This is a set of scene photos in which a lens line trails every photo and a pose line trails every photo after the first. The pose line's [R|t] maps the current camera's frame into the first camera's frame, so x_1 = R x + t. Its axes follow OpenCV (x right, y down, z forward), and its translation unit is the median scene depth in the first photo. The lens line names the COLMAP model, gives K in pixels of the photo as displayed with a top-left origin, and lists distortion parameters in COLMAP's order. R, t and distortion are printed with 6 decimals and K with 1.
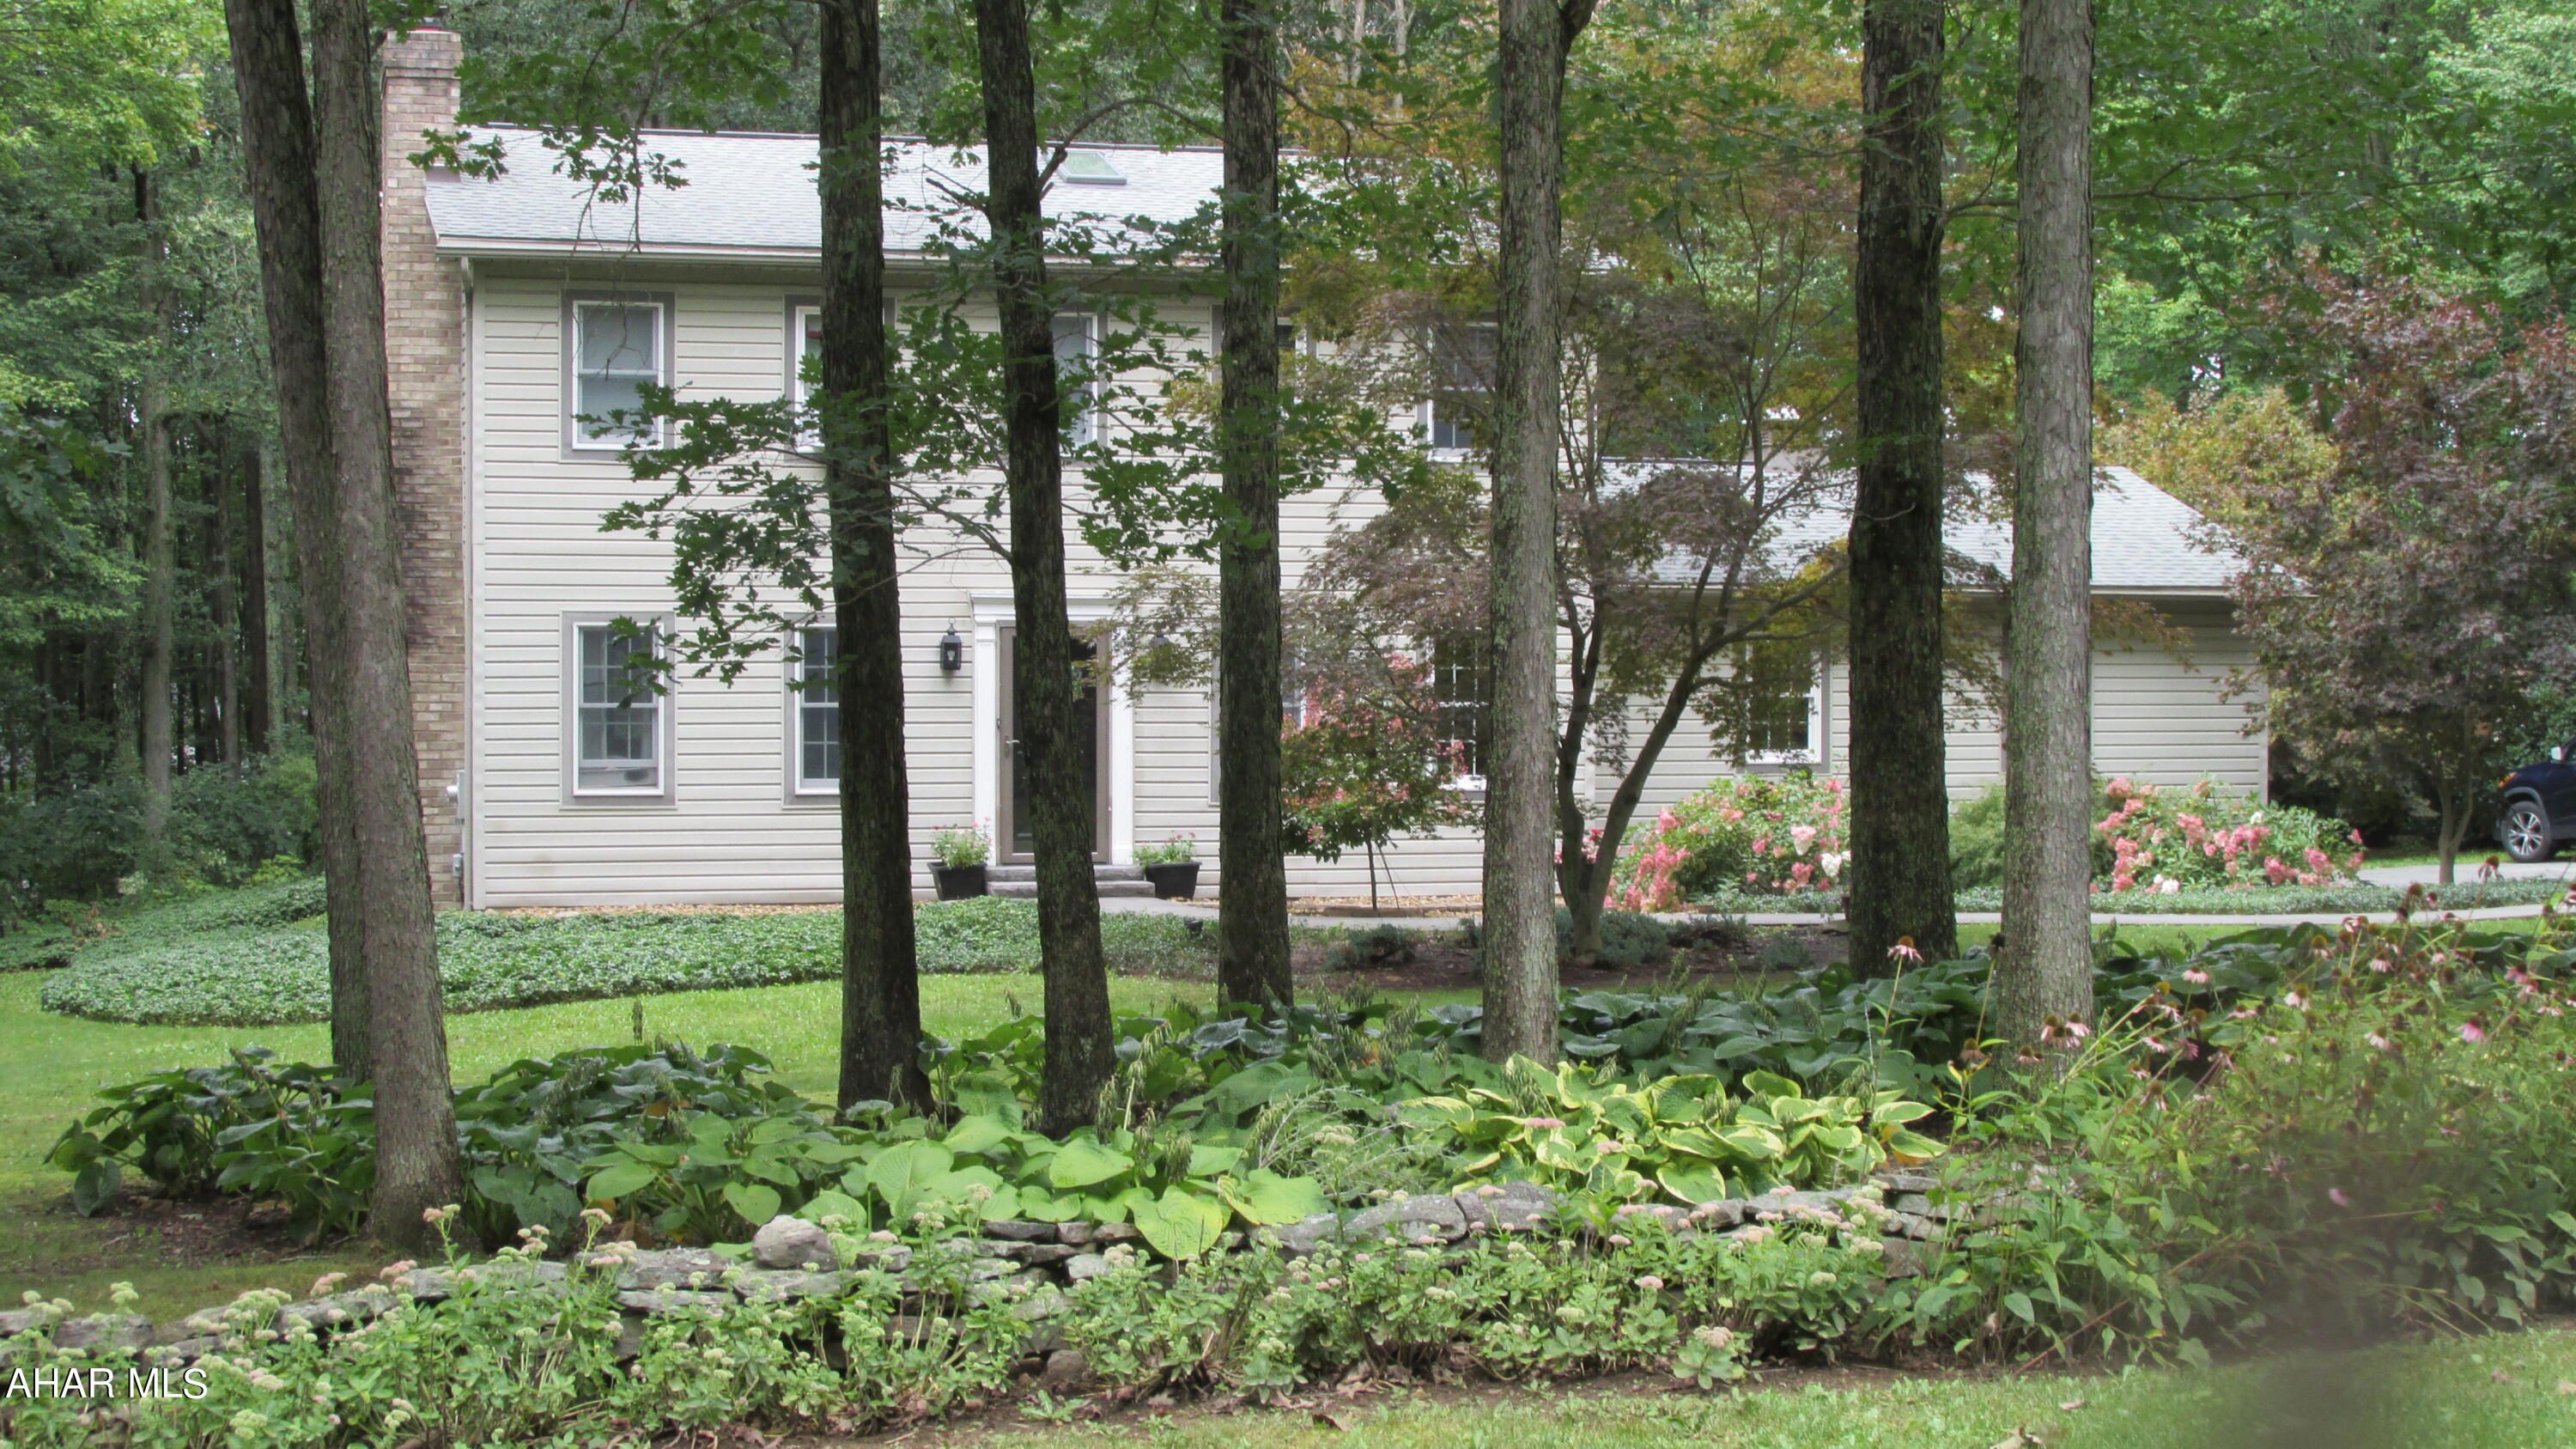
lens RADIAL K [[4215.2, 0, 1288.0], [0, 4215.2, 724.5], [0, 0, 1]] dist [0.016746, 0.053344]
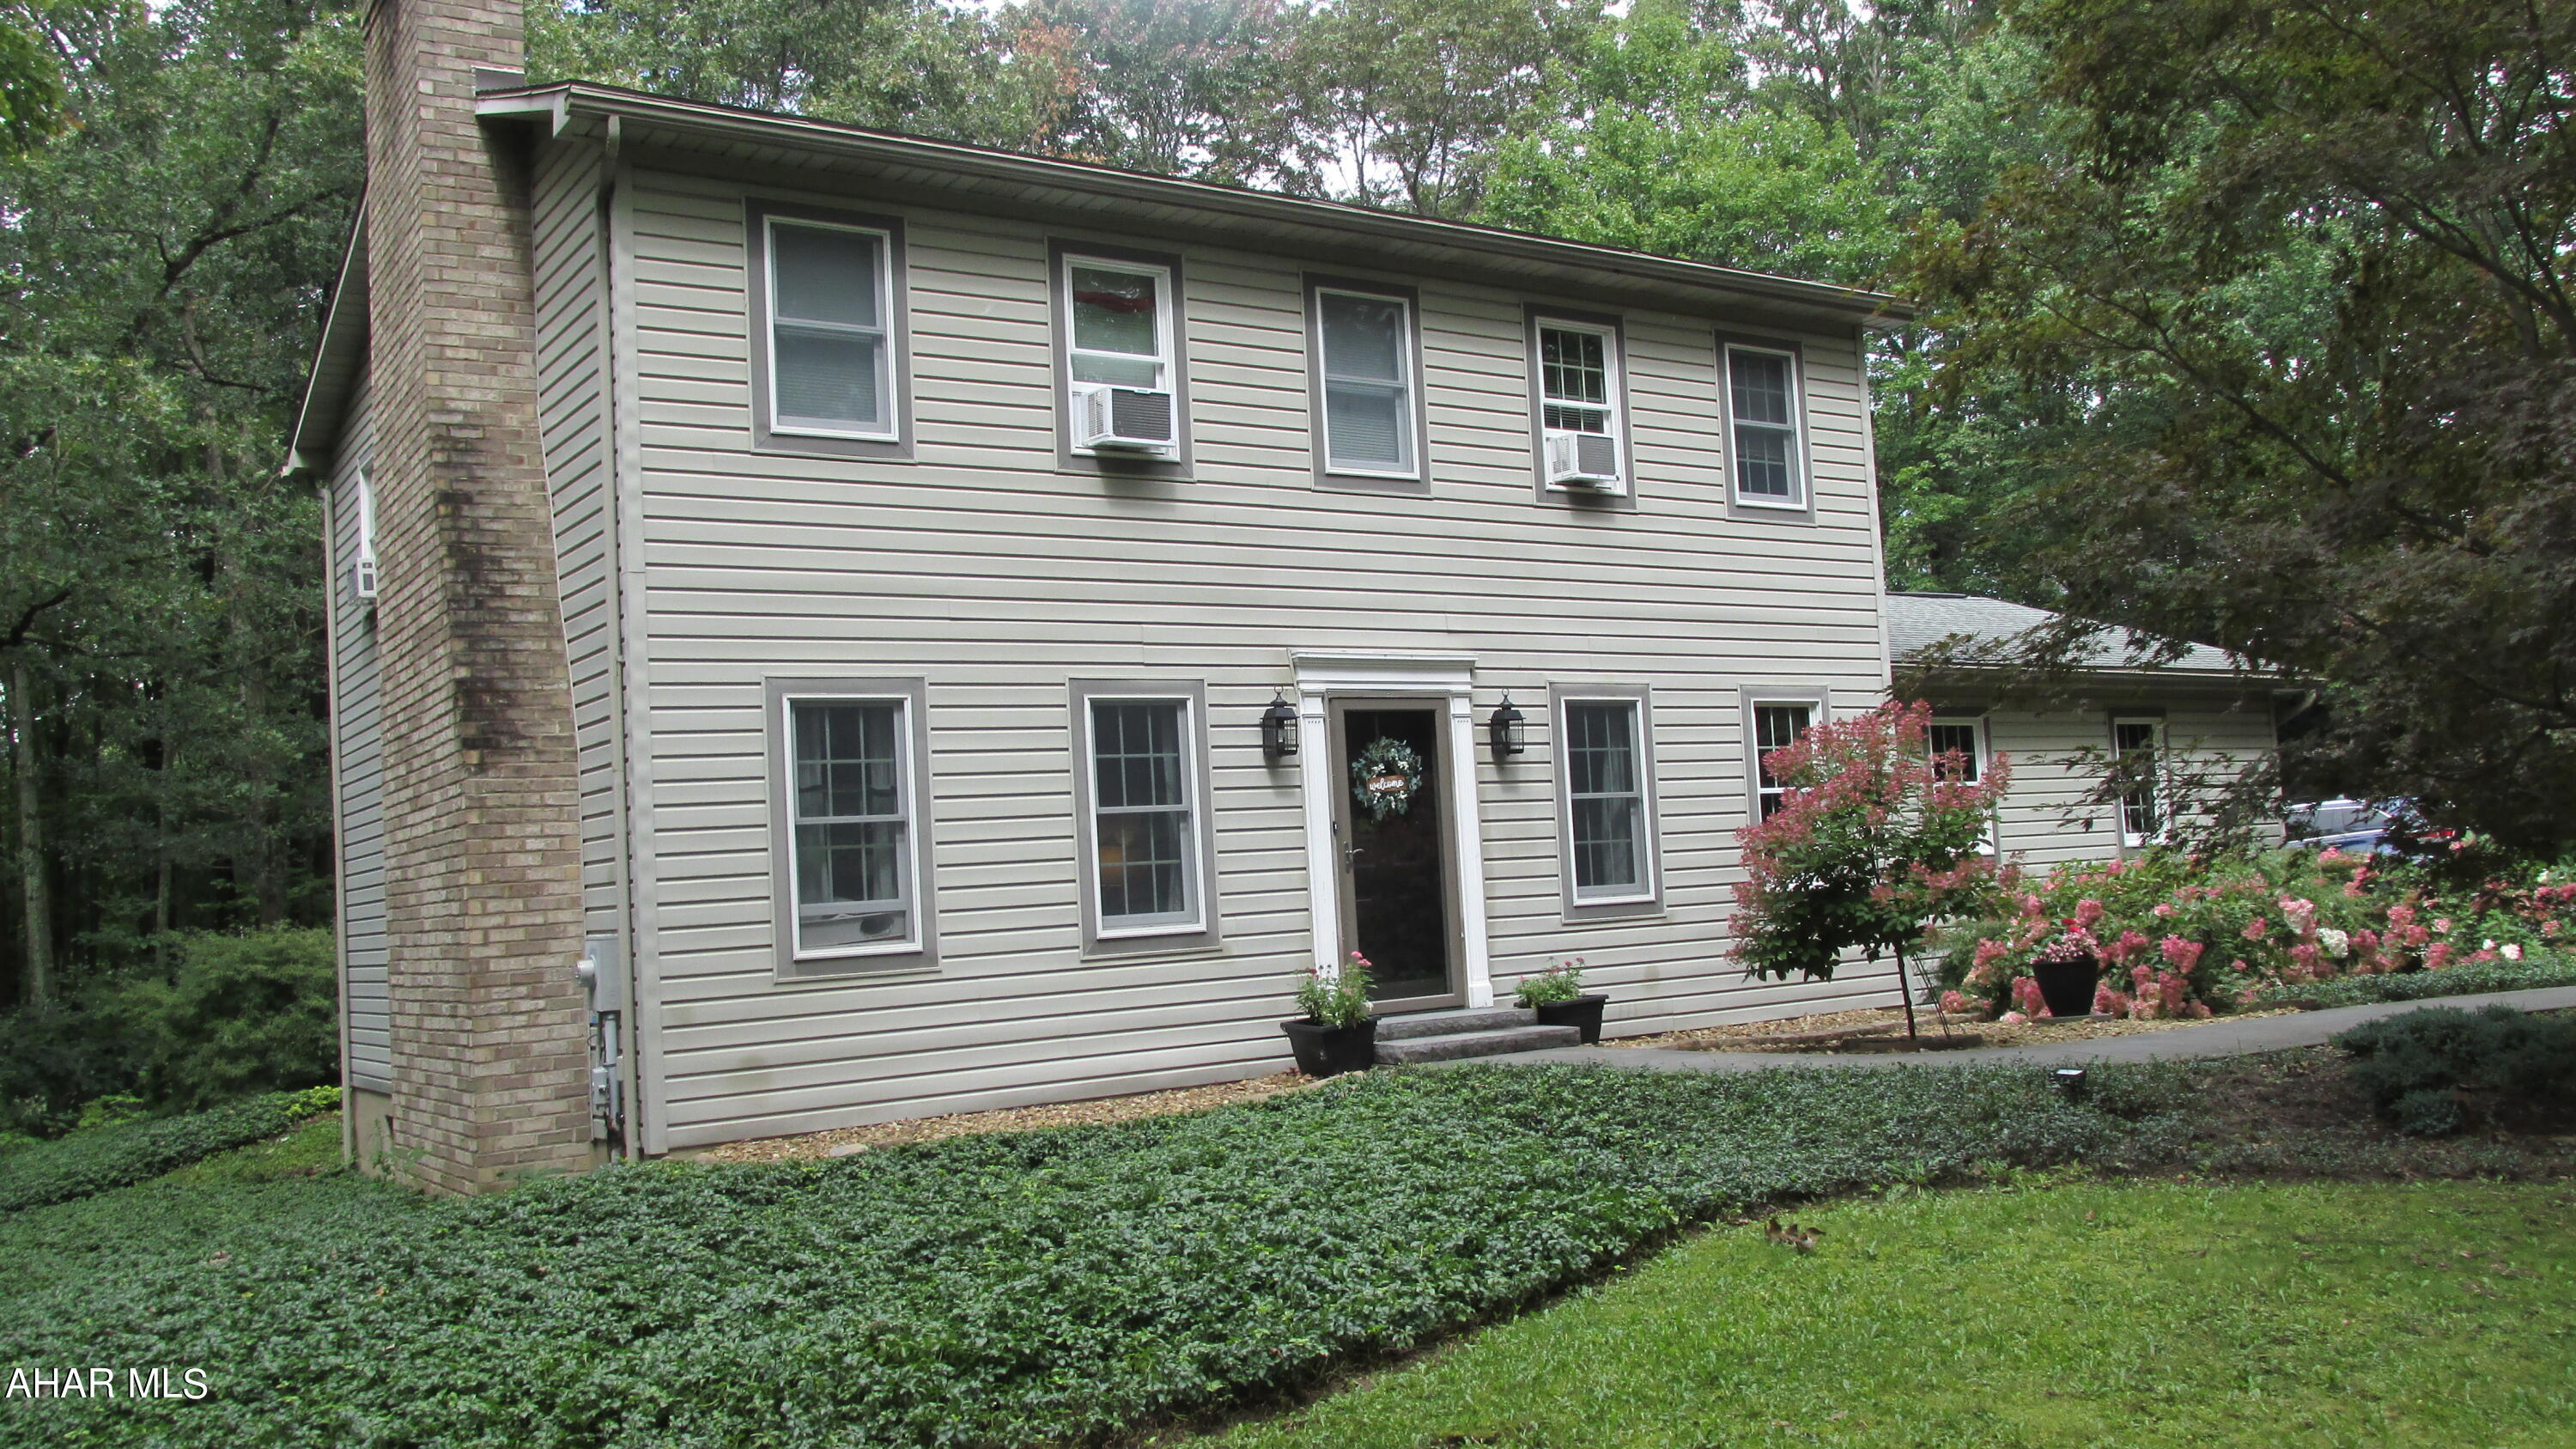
lens RADIAL K [[2141.0, 0, 1289.0], [0, 2141.0, 715.4], [0, 0, 1]] dist [0.001166, -0.012584]
pose [[0.944454, -0.033558, 0.326925, -0.199632], [0.068818, 0.992913, -0.096889, 0.016204], [-0.321357, 0.114006, 0.940070, 0.649530]]
